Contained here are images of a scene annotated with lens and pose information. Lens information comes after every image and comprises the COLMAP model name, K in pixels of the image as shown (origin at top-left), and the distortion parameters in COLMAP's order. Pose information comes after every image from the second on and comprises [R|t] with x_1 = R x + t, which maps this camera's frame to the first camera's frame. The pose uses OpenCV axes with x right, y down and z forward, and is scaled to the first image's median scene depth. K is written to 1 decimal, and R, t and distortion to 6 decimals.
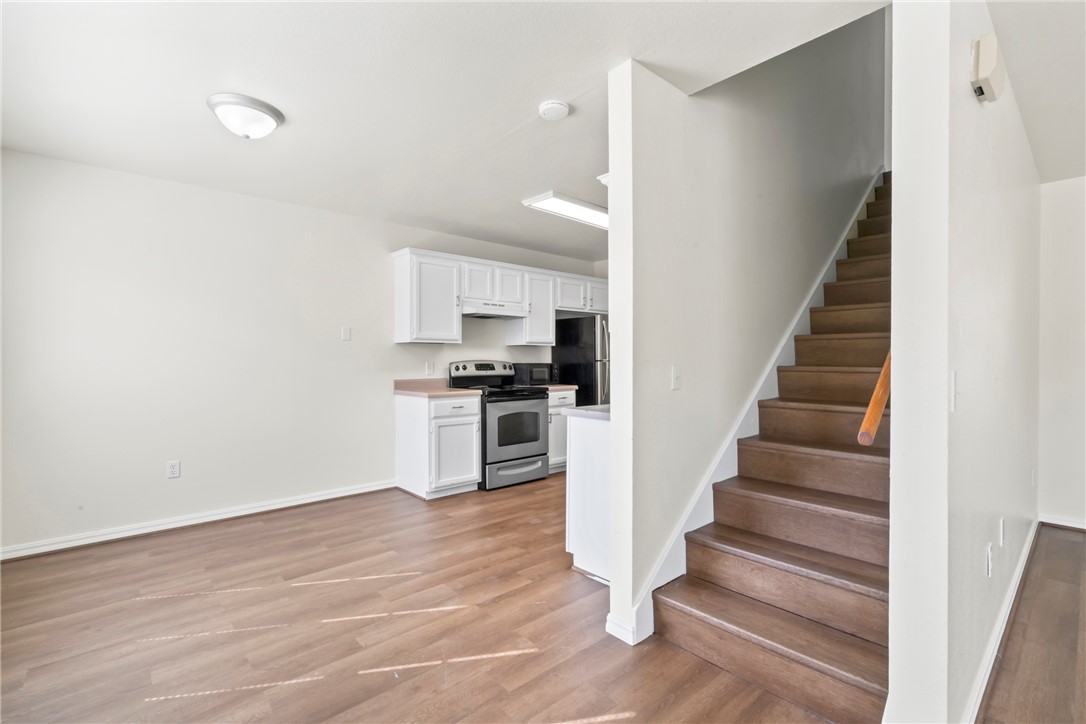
lens RADIAL K [[492.1, 0, 538.9], [0, 492.1, 364.9], [0, 0, 1]] dist [-0.003326, 0.000952]
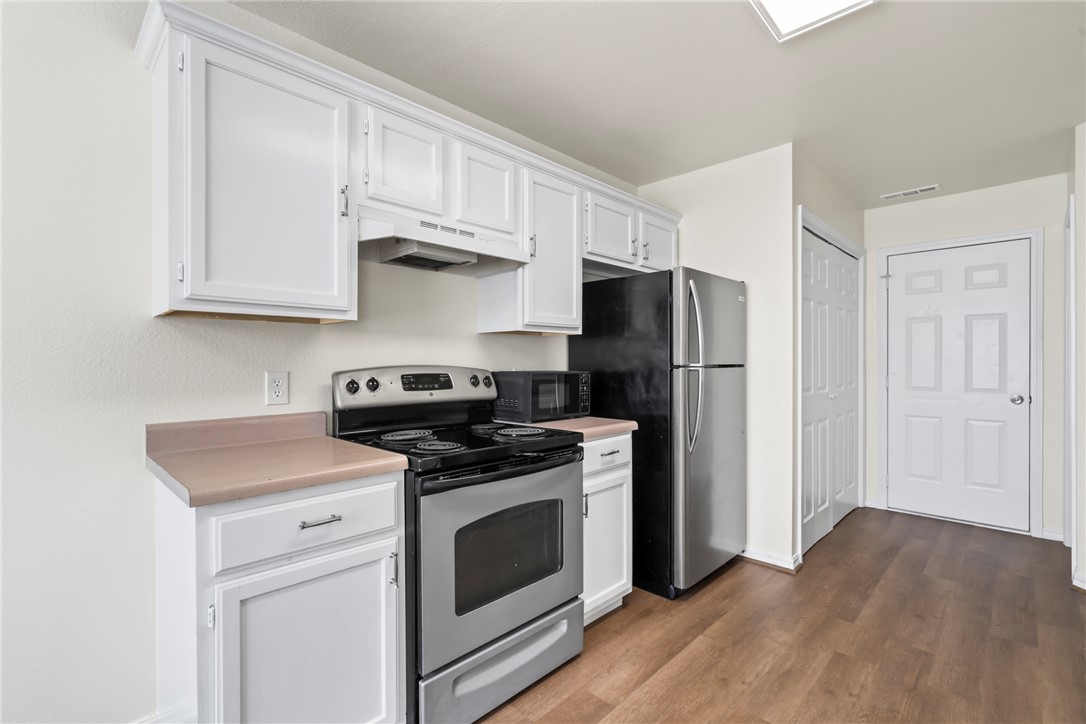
lens RADIAL K [[489.2, 0, 541.2], [0, 489.2, 361.2], [0, 0, 1]] dist [-0.004184, 0.000925]
pose [[0.997726, -0.000717, 0.067396, -0.057121], [0.001552, 0.999923, -0.012334, -0.011242], [-0.067382, 0.012410, 0.997650, 0.807726]]
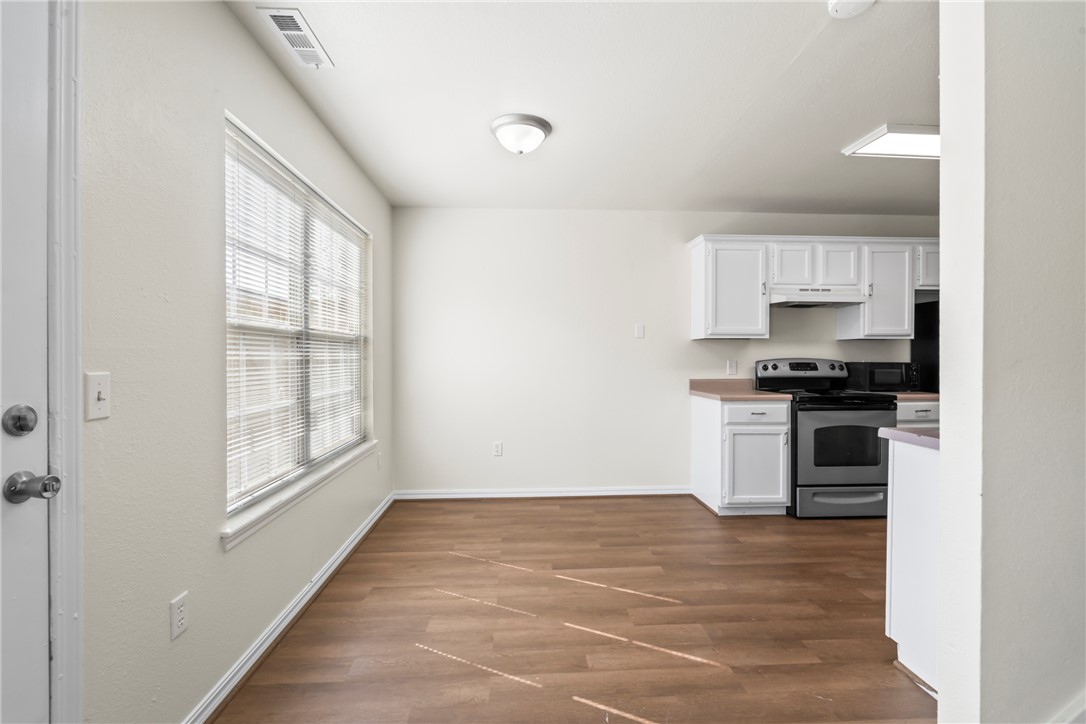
lens RADIAL K [[489.2, 0, 541.2], [0, 489.2, 361.2], [0, 0, 1]] dist [-0.004184, 0.000925]
pose [[0.782084, 0.006008, -0.623144, 0.079043], [-0.007862, 0.999969, -0.000225, -0.001509], [0.623123, 0.005075, 0.782107, 0.124616]]
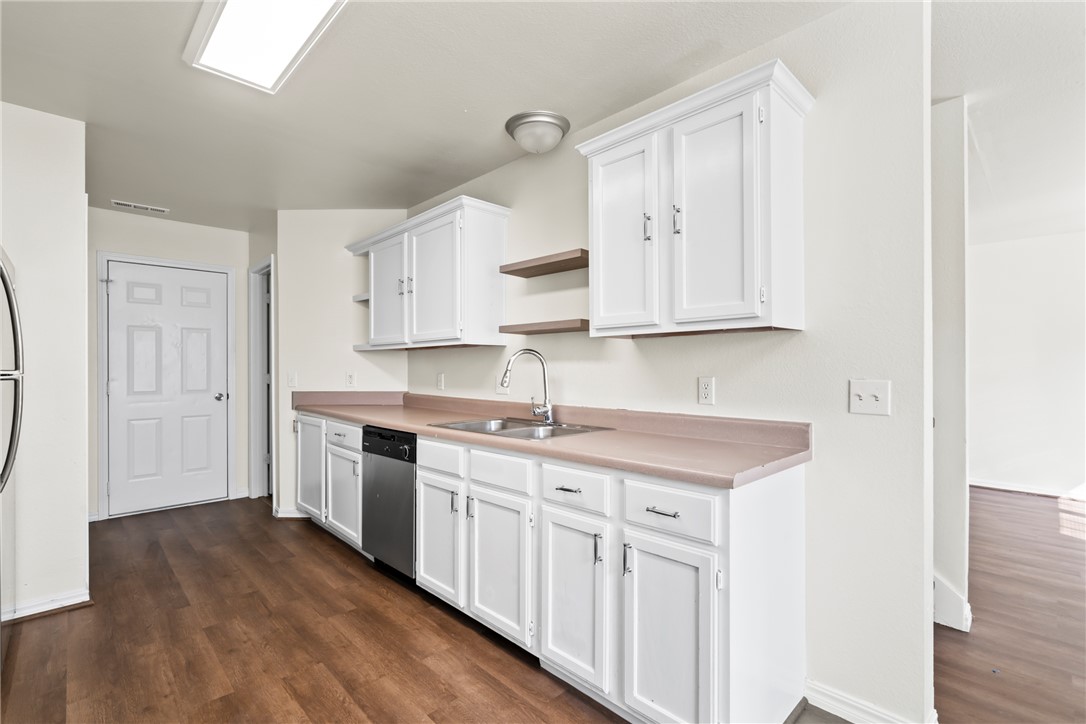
lens RADIAL K [[492.1, 0, 538.9], [0, 492.1, 364.9], [0, 0, 1]] dist [-0.003326, 0.000952]
pose [[-0.036021, 0.001601, 0.999350, -0.322939], [0.015815, 0.999874, -0.001032, -0.013040], [-0.999226, 0.015767, -0.036042, 0.937058]]
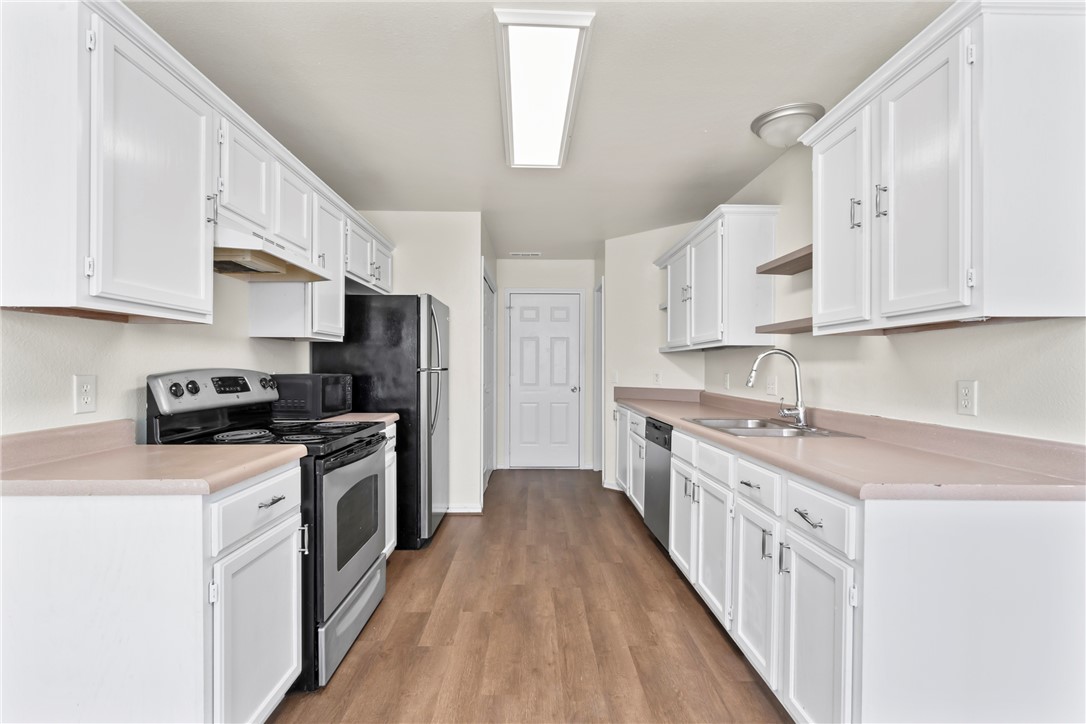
lens RADIAL K [[494.5, 0, 539.7], [0, 494.5, 367.3], [0, 0, 1]] dist [-0.002400, 0.000370]
pose [[0.651145, 0.000913, 0.758953, -0.363574], [0.006787, 0.999952, -0.007026, -0.008538], [-0.758923, 0.009725, 0.651107, 0.727733]]
